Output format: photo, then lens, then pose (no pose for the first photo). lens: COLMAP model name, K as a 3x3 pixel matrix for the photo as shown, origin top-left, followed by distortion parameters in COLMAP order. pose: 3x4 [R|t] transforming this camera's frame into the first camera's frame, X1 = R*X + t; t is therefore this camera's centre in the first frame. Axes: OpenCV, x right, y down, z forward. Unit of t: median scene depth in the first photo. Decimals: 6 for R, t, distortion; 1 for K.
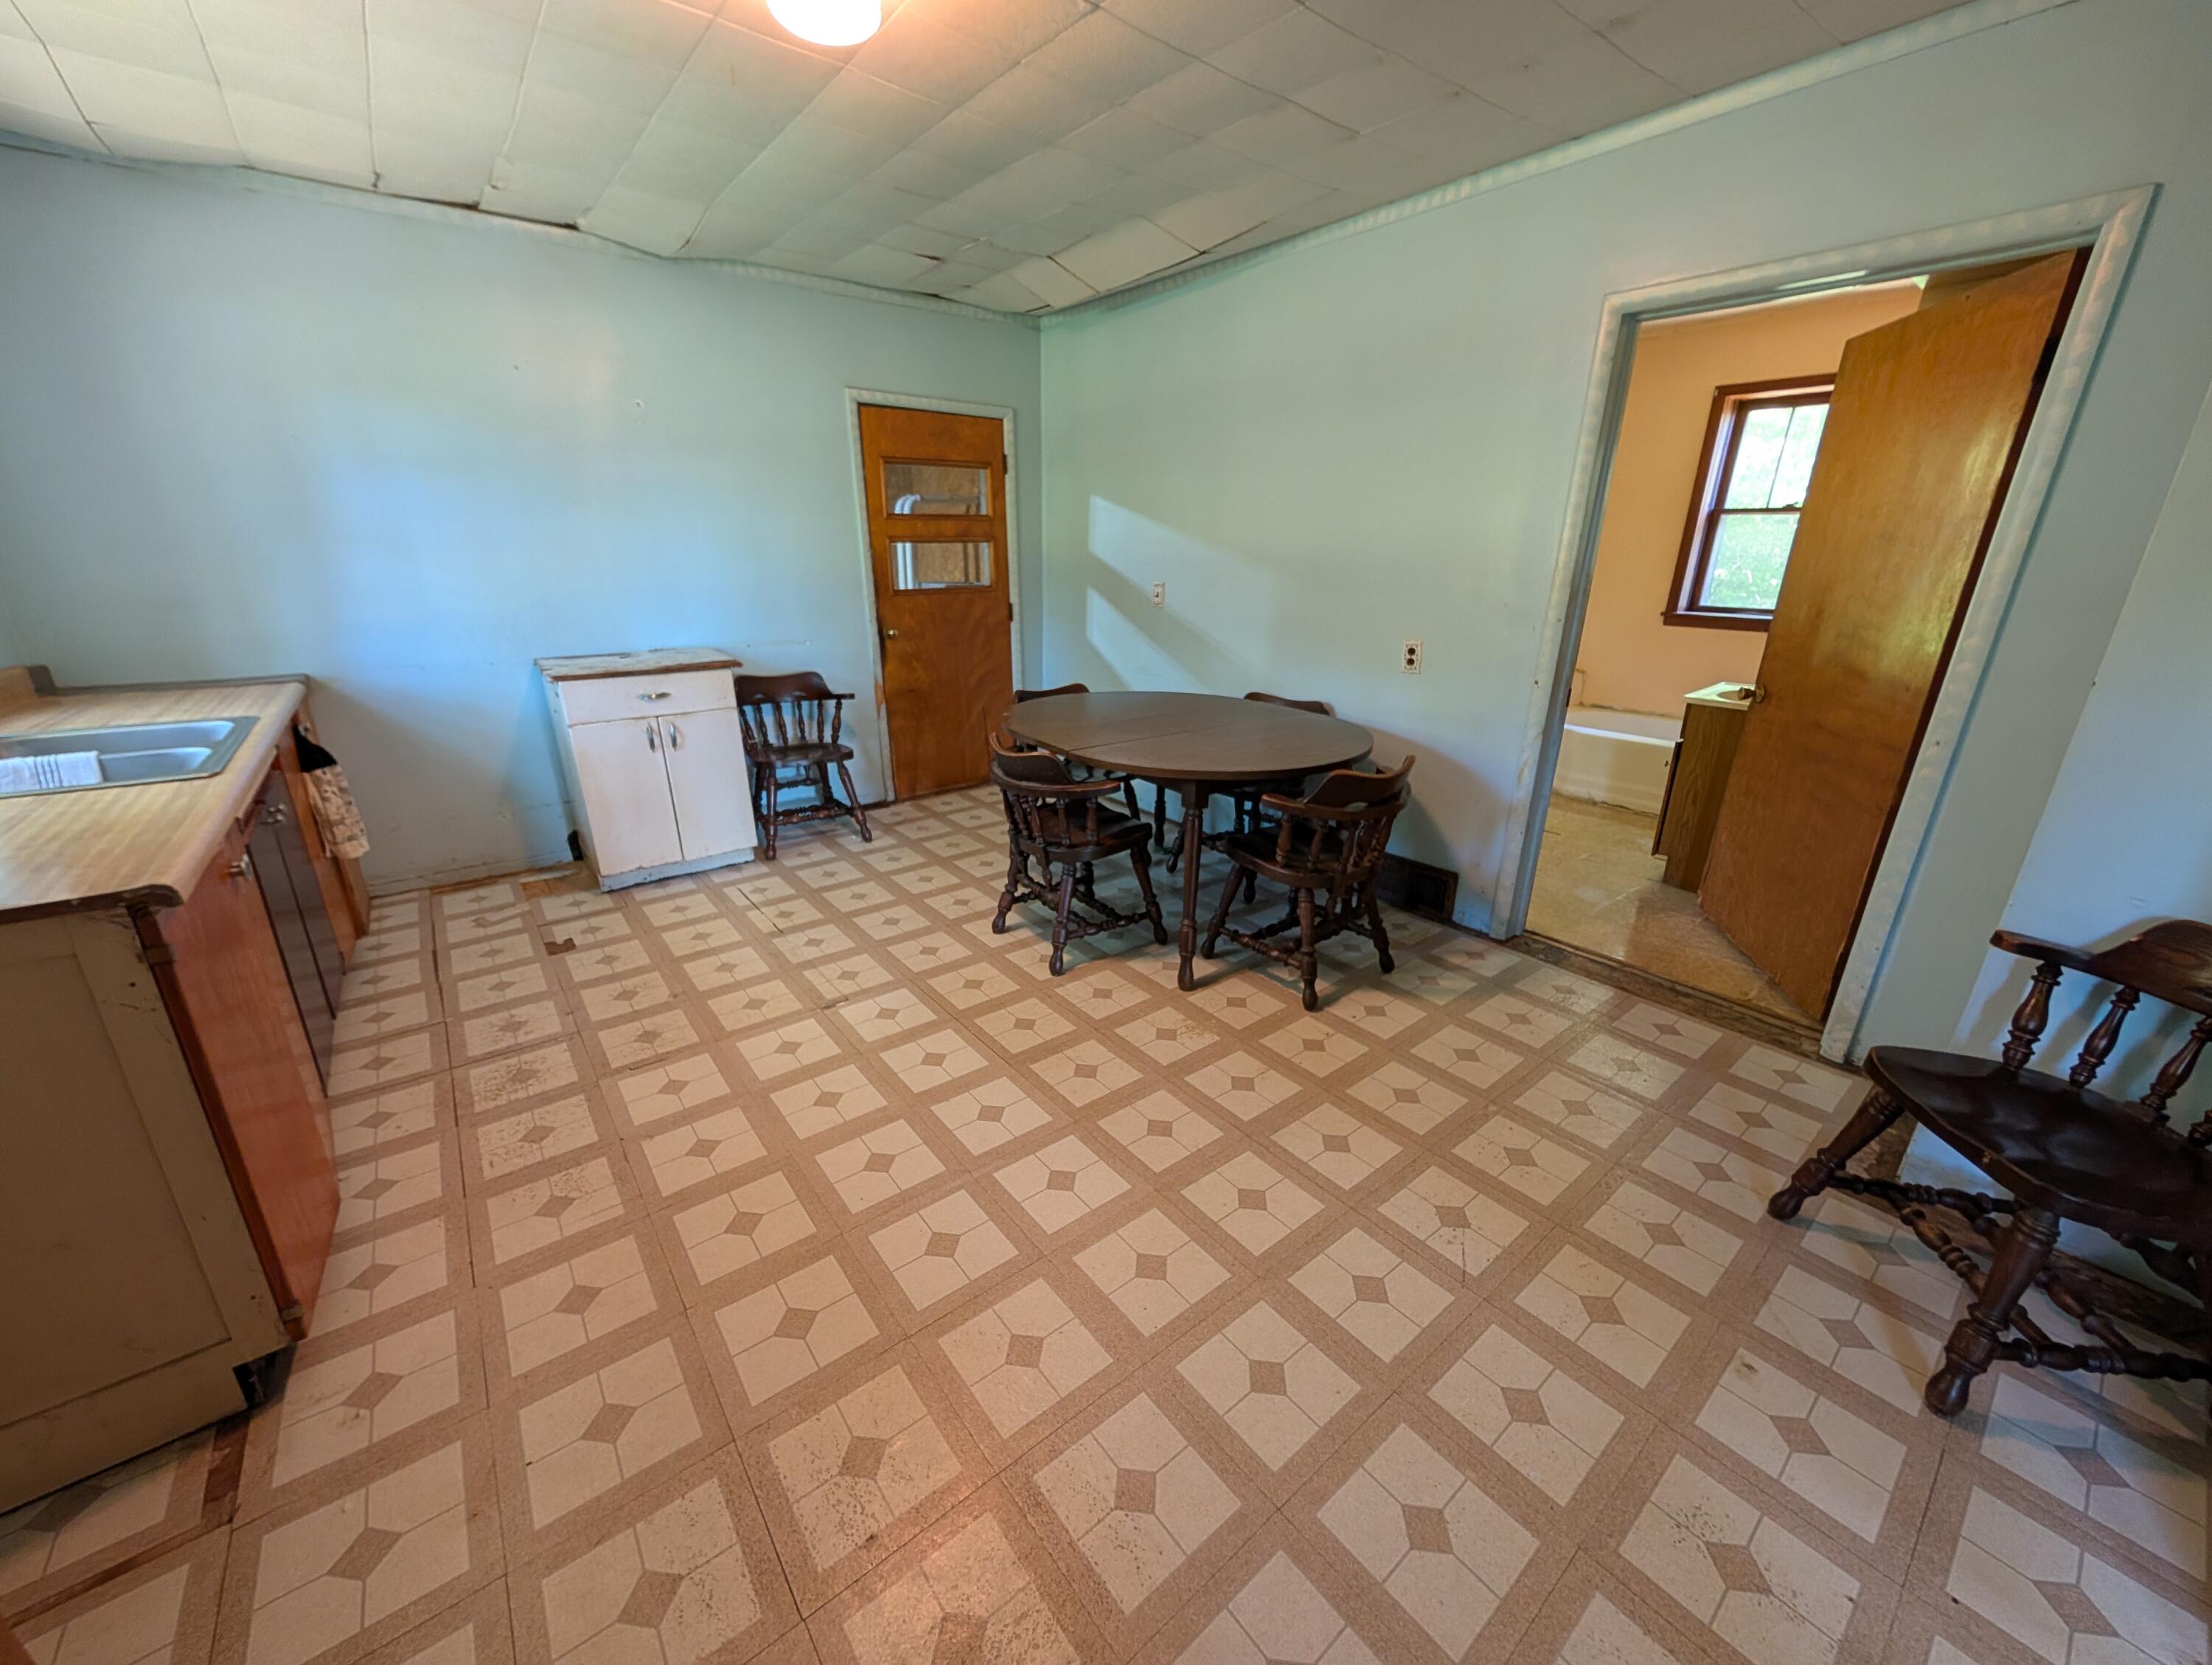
lens RADIAL K [[840.1, 0, 1104.6], [0, 840.1, 837.4], [0, 0, 1]] dist [-0.001529, 0.000181]
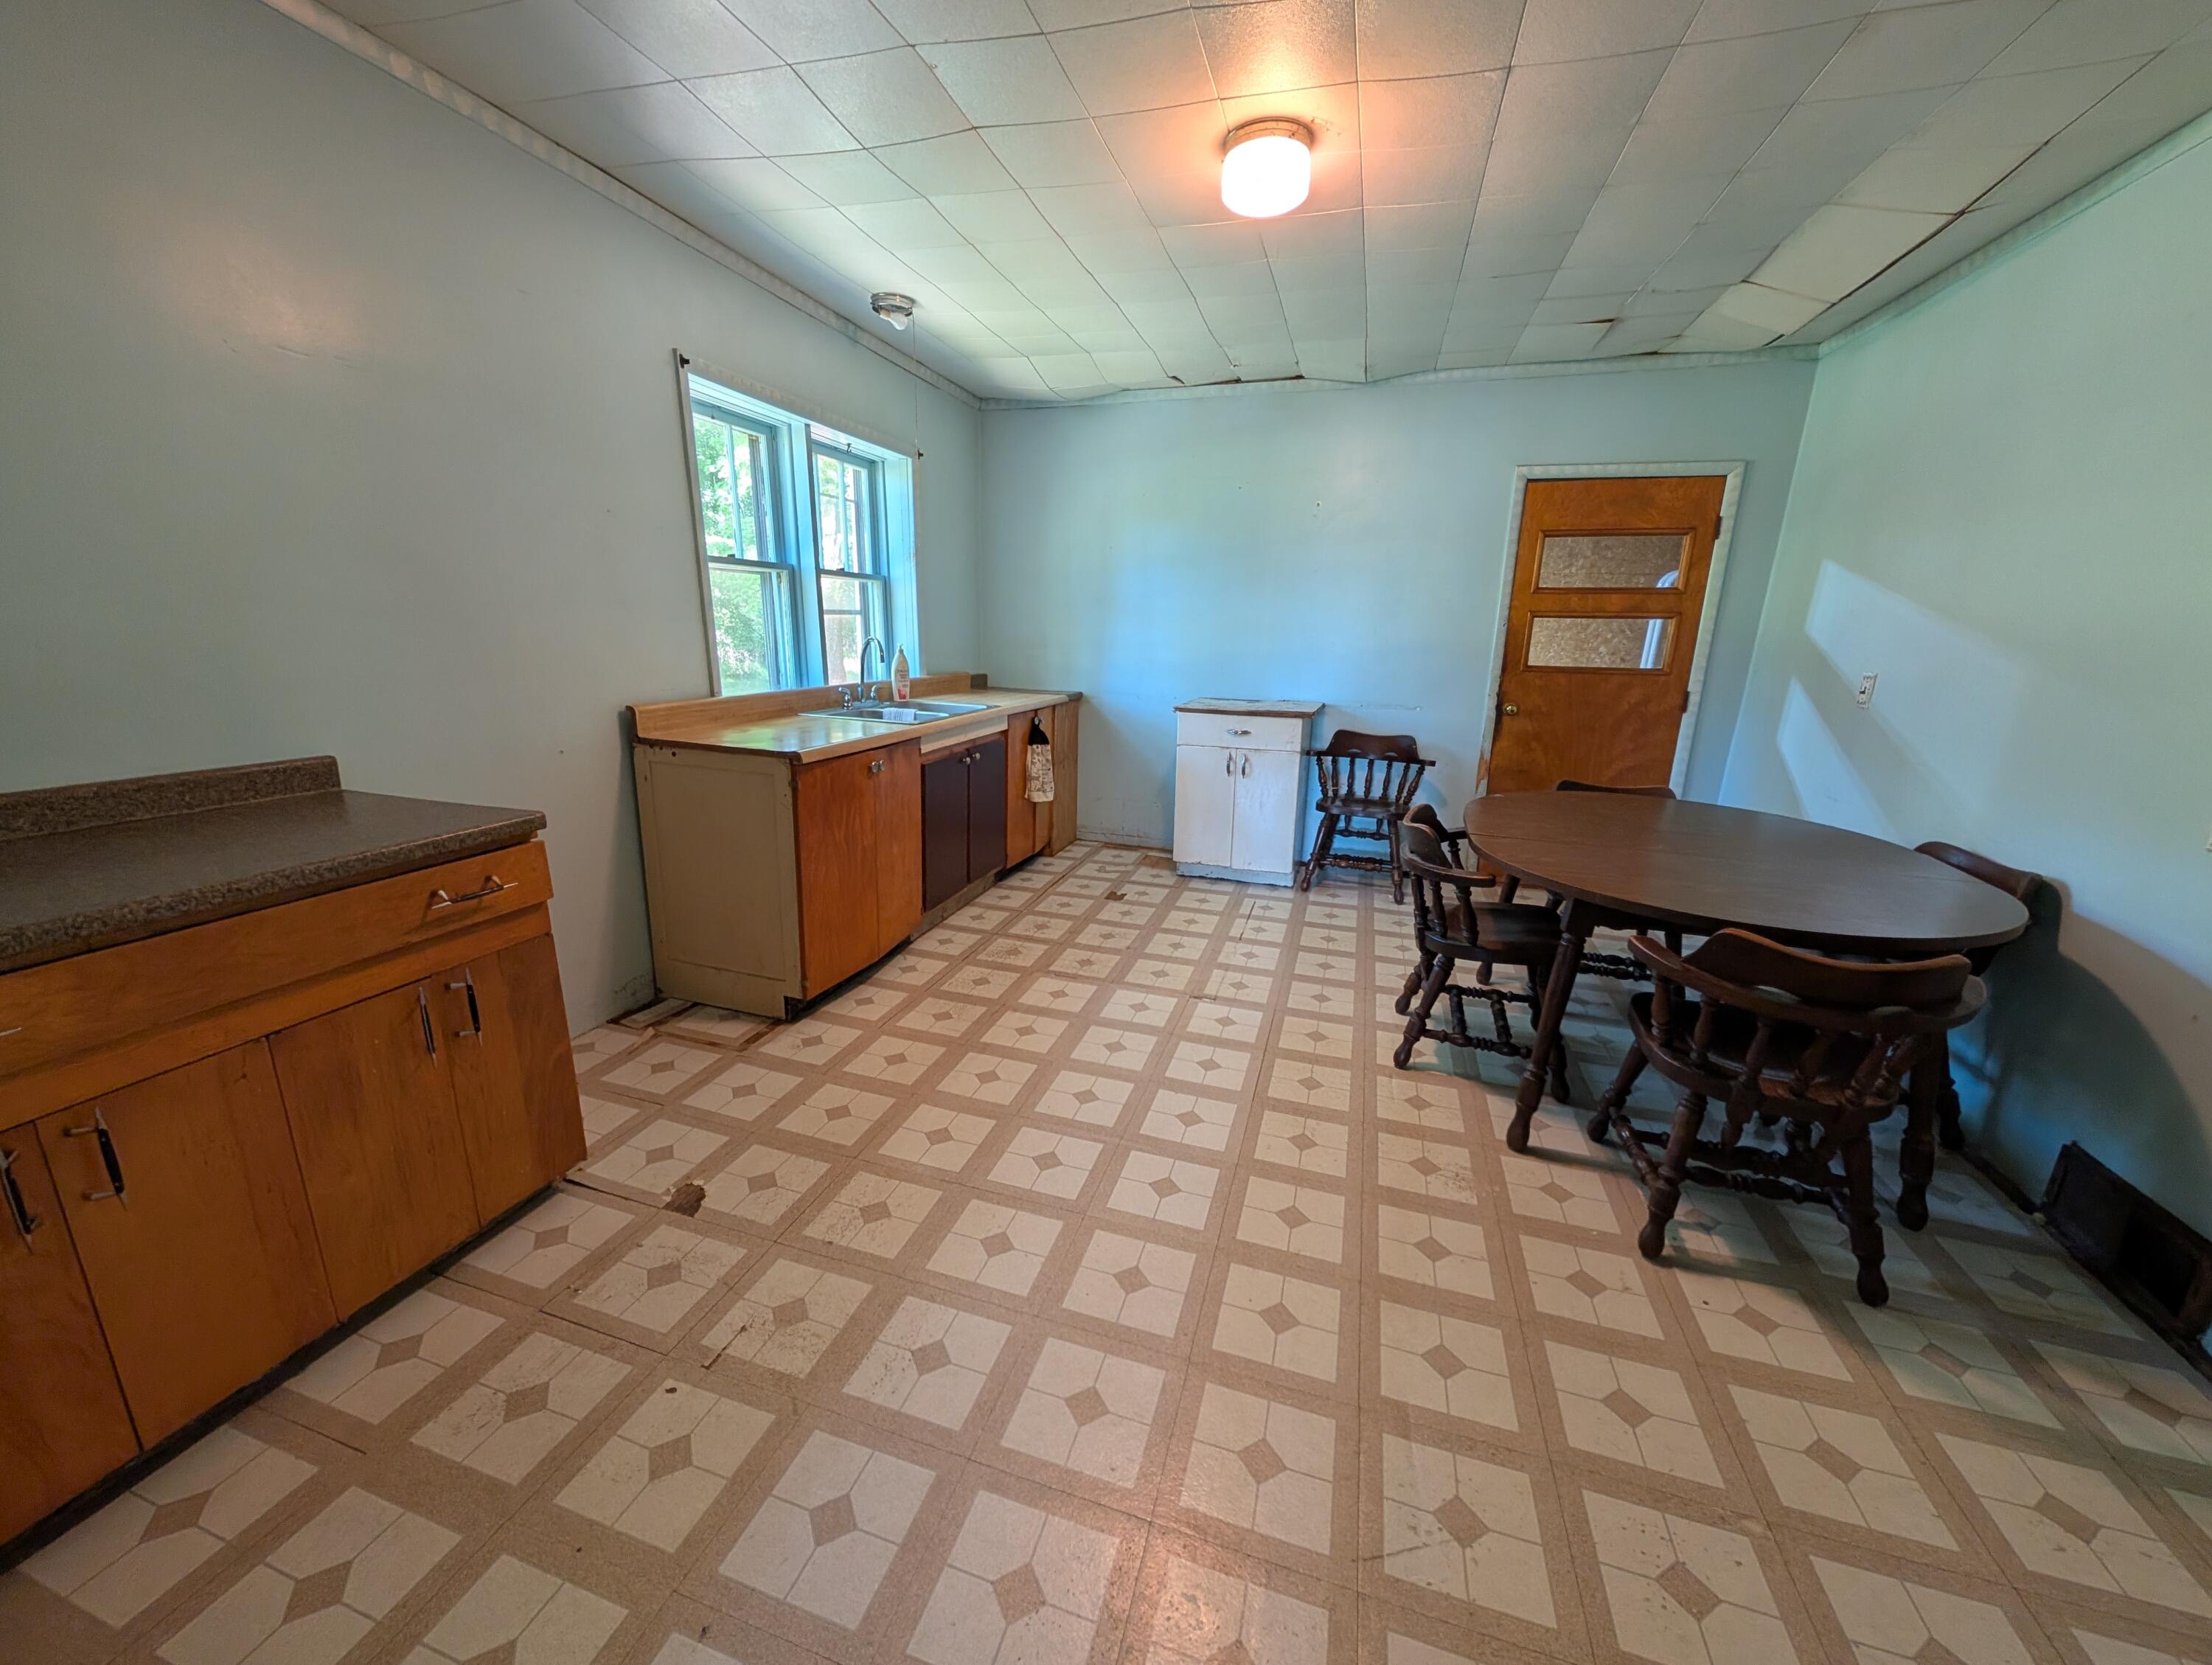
lens RADIAL K [[840.1, 0, 1093.2], [0, 840.1, 834.1], [0, 0, 1]] dist [-0.001529, 0.000181]
pose [[0.555080, 0.213813, -0.803847, 0.386354], [-0.290638, 0.955341, 0.053415, -0.027949], [0.779369, 0.203978, 0.592433, 0.124843]]
